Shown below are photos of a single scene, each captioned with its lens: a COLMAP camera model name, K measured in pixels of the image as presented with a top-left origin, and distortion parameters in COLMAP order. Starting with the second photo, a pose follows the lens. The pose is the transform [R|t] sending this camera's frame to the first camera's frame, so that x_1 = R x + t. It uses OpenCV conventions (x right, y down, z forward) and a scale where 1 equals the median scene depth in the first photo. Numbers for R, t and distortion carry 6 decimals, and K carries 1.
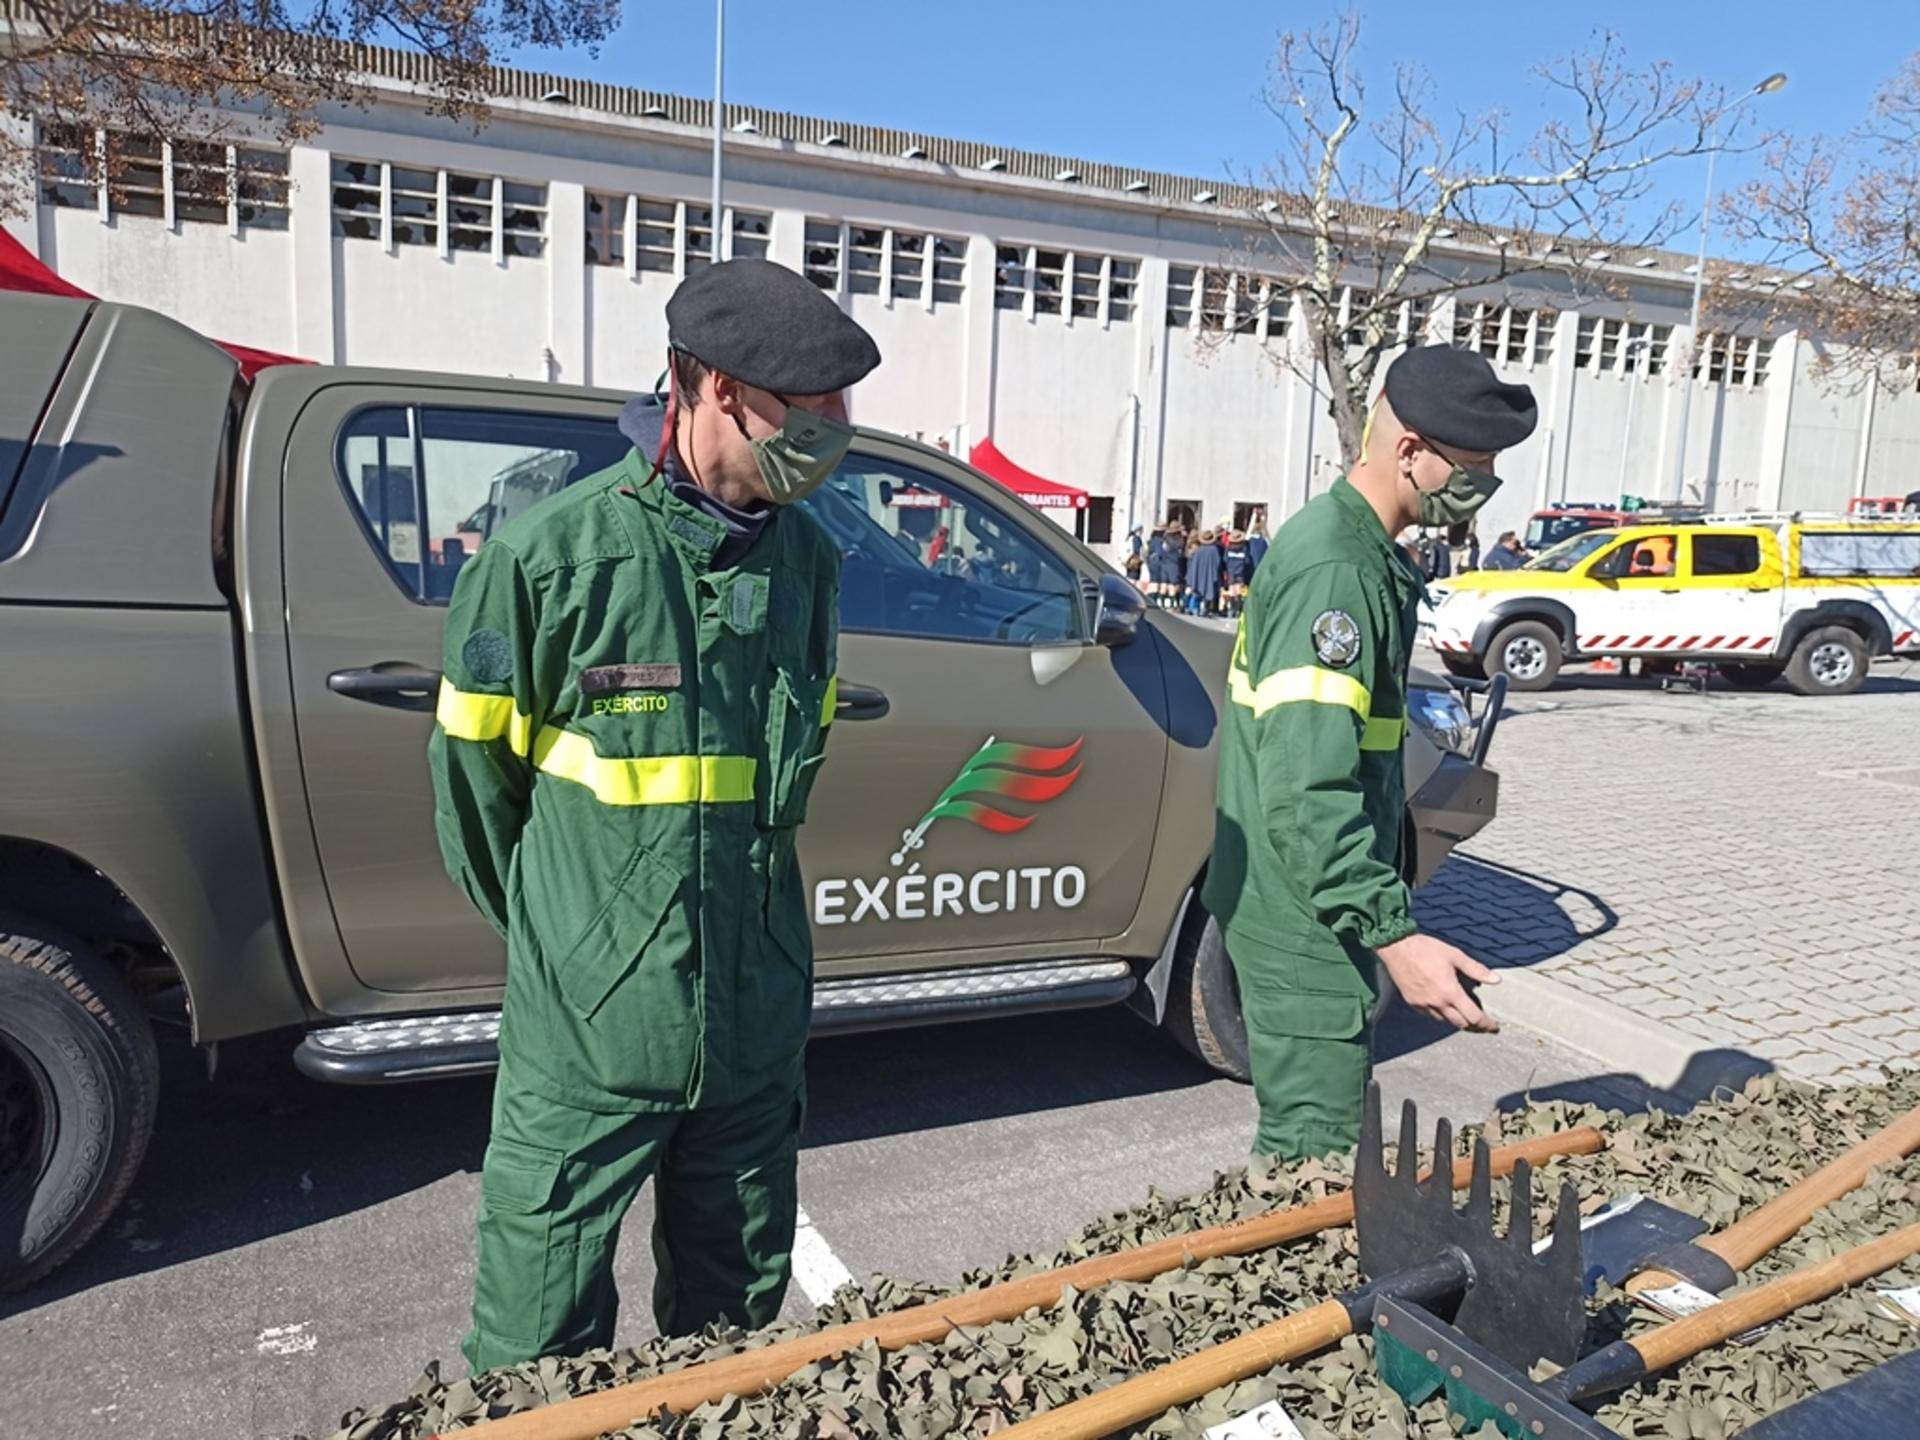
lens RADIAL K [[1449.8, 0, 963.2], [0, 1449.8, 721.4], [0, 0, 1]] dist [0.044045, -0.028882]
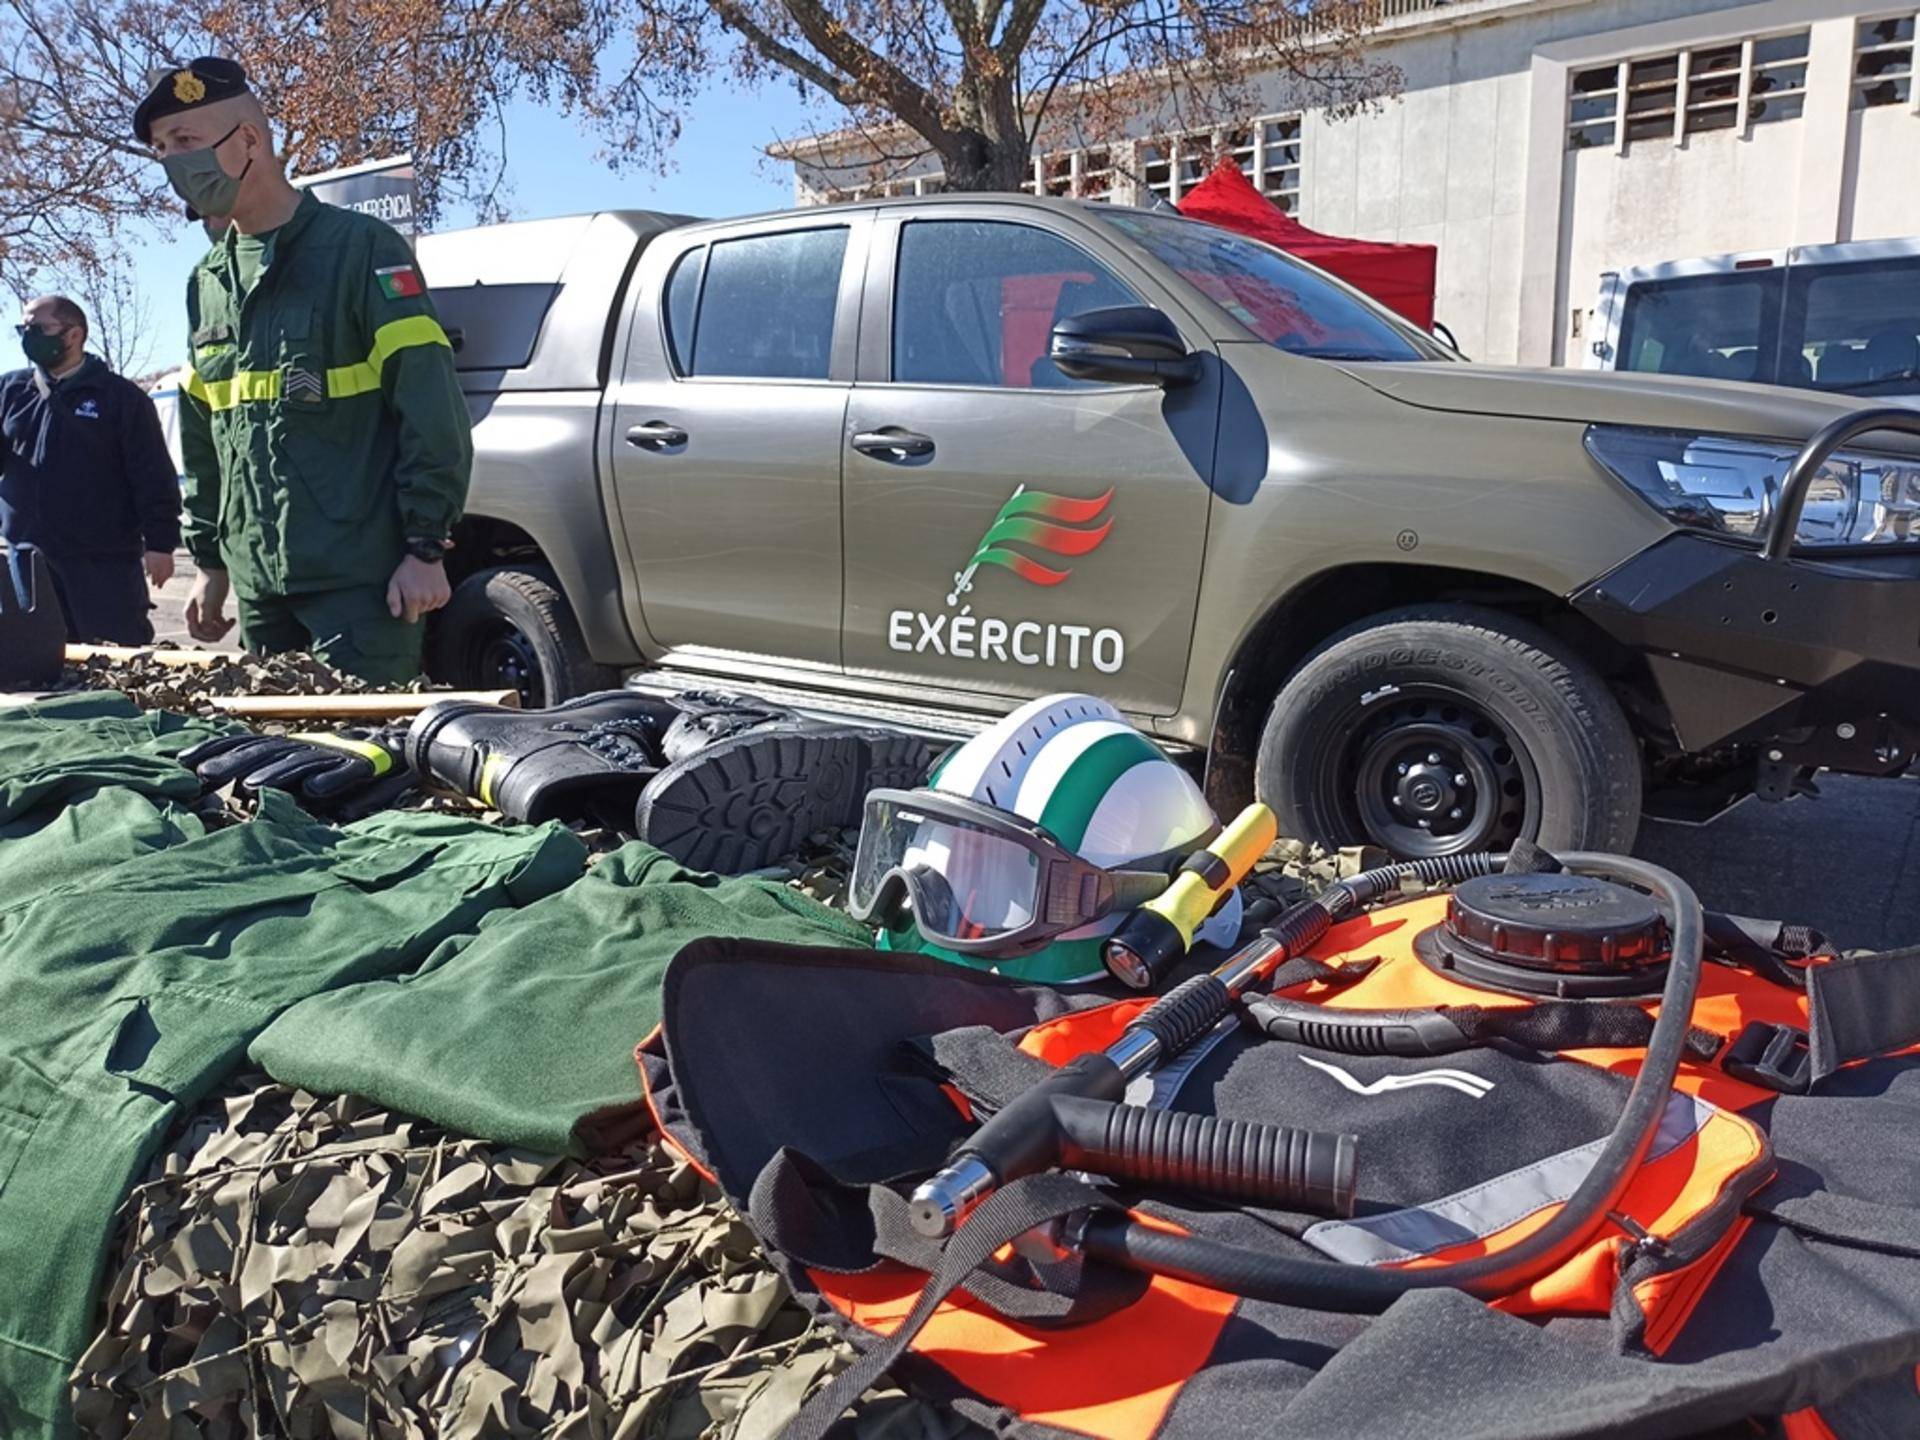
lens RADIAL K [[1449.8, 0, 959.9], [0, 1449.8, 722.6], [0, 0, 1]] dist [0.044045, -0.028882]
pose [[0.464485, 0.117558, -0.877743, 0.873878], [-0.086522, 0.992432, 0.087132, 0.087507], [0.881344, 0.035473, 0.471142, 0.478384]]
